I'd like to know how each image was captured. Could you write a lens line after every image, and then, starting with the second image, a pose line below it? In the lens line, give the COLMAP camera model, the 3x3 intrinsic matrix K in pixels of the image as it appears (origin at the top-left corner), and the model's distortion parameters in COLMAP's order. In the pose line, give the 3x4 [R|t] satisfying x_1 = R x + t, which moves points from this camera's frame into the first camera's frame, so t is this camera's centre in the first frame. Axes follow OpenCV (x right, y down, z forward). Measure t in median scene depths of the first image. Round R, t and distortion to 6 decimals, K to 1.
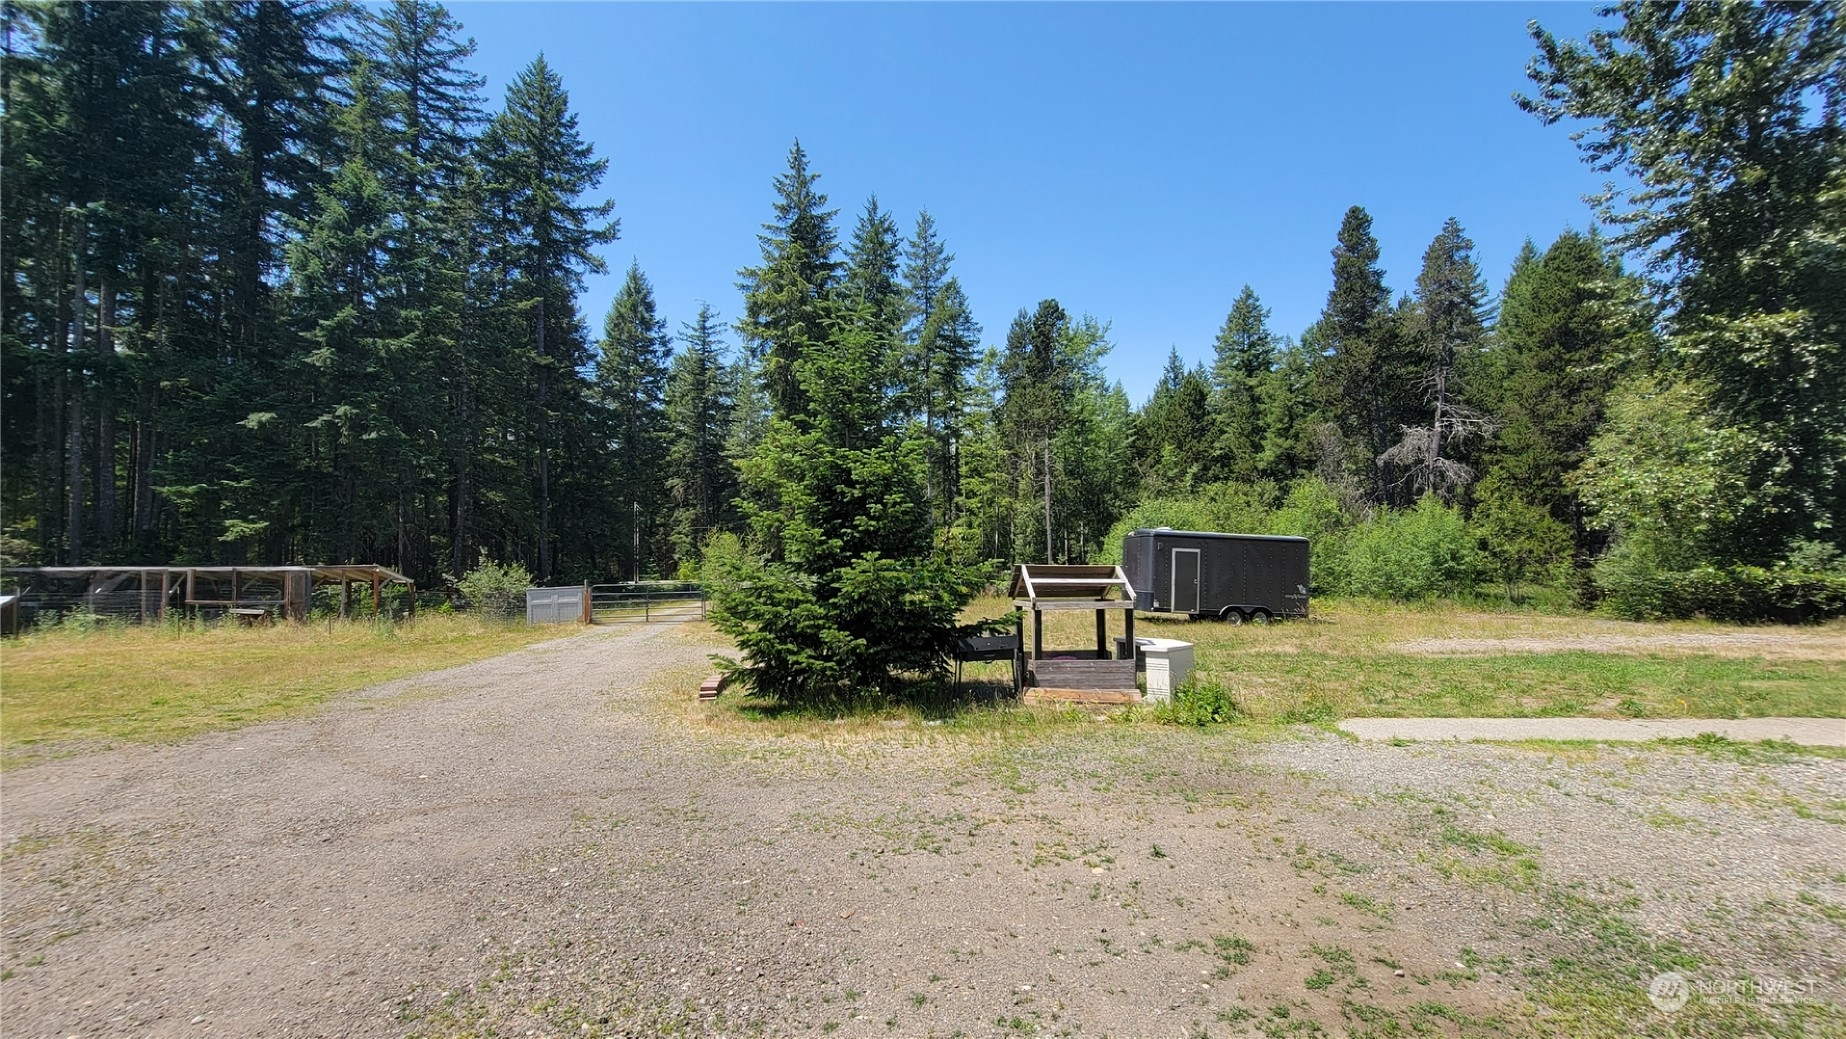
lens RADIAL K [[739.3, 0, 916.3], [0, 739.3, 525.4], [0, 0, 1]] dist [-0.005883, -0.000226]
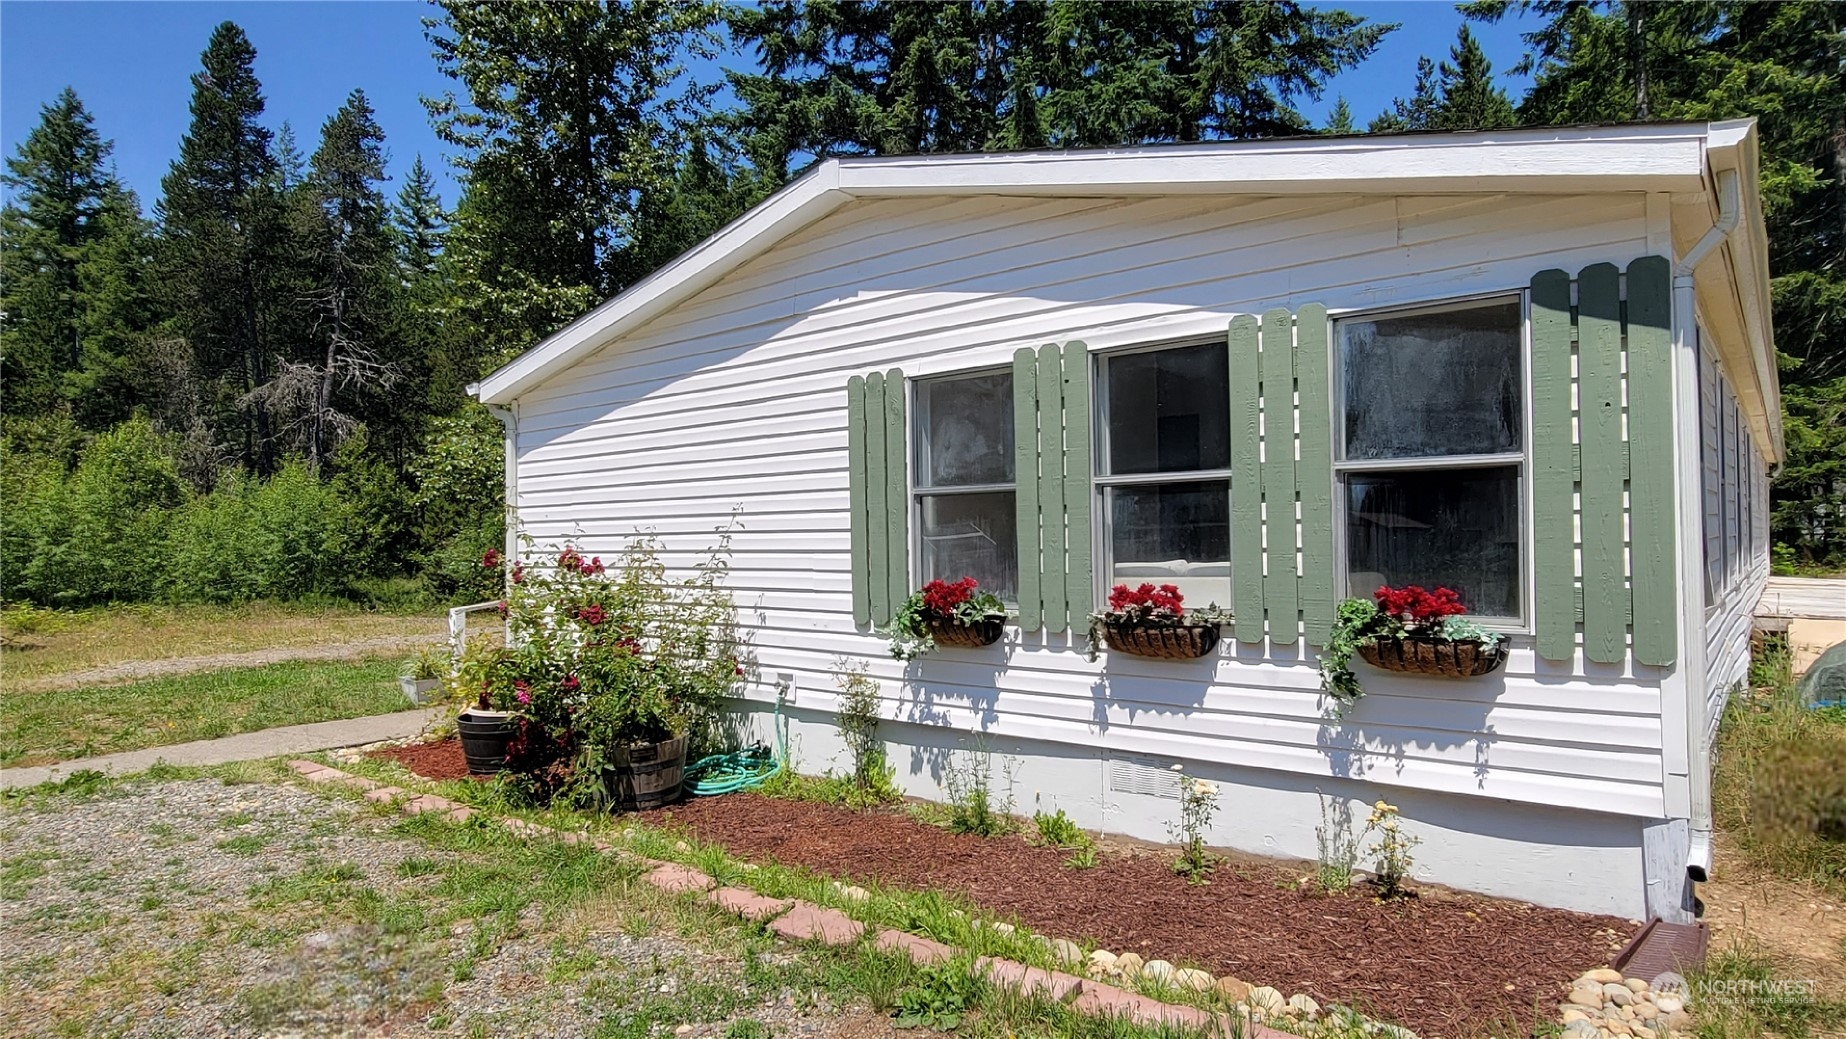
lens RADIAL K [[1029.0, 0, 931.3], [0, 1029.0, 525.5], [0, 0, 1]] dist [0.001021, -0.003888]
pose [[0.515851, 0.018095, 0.856487, 0.131331], [-0.035409, 0.999373, 0.000213, 0.002944], [-0.855946, -0.030437, 0.516169, -0.046067]]
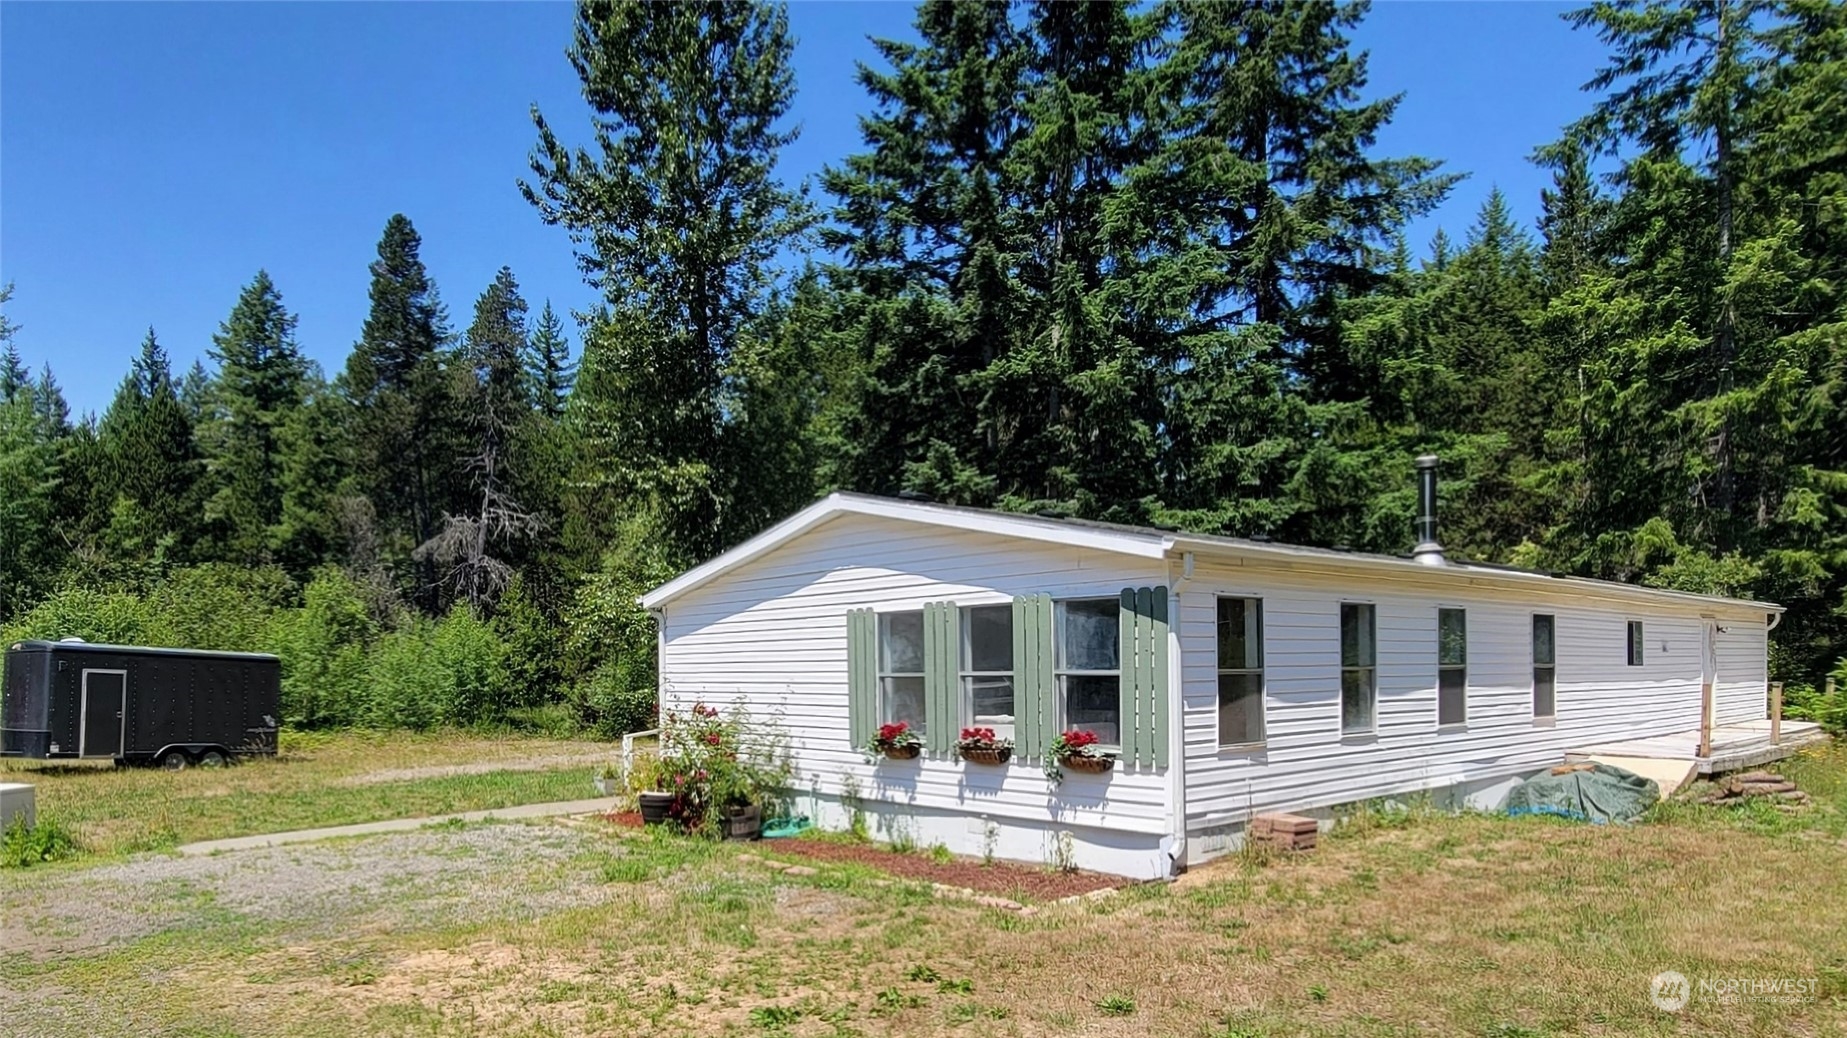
lens RADIAL K [[1208.5, 0, 889.9], [0, 1208.5, 665.8], [0, 0, 1]] dist [0.008870, -0.000780]
pose [[0.653270, 0.002929, 0.757119, -0.019757], [-0.033978, 0.999098, 0.025453, -0.017400], [-0.756362, -0.042353, 0.652781, -0.220033]]
